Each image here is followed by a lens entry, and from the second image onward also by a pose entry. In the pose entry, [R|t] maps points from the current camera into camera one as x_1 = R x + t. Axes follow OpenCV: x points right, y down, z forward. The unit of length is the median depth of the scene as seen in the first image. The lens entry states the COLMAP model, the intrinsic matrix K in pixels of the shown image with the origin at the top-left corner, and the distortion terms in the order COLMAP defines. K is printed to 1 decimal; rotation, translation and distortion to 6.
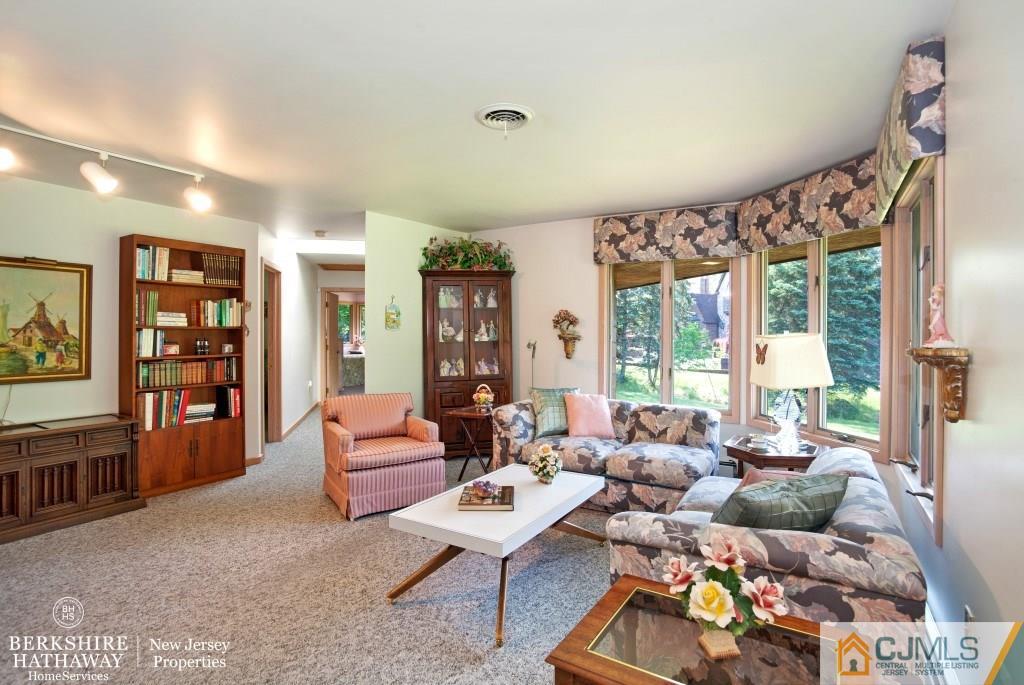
lens RADIAL K [[505.1, 0, 505.4], [0, 505.1, 328.0], [0, 0, 1]] dist [-0.026862, 0.002119]
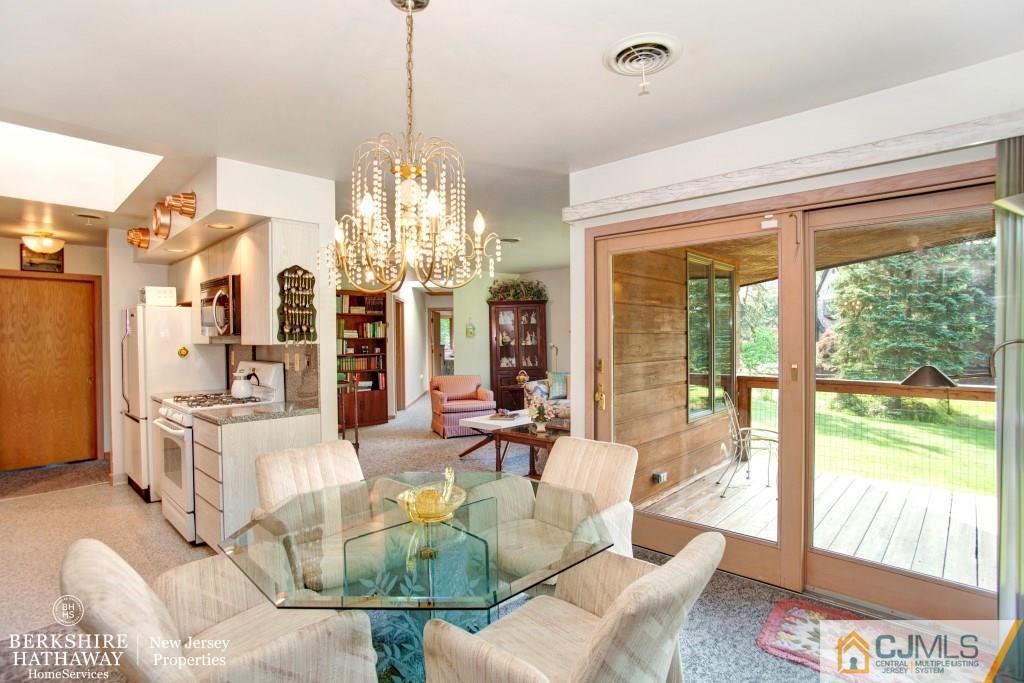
lens RADIAL K [[505.1, 0, 509.5], [0, 505.1, 341.3], [0, 0, 1]] dist [-0.026862, 0.002119]
pose [[0.981983, -0.009643, -0.188724, 0.215991], [0.012040, 0.999861, 0.011557, -0.004552], [0.188586, -0.013621, 0.981962, -0.605872]]
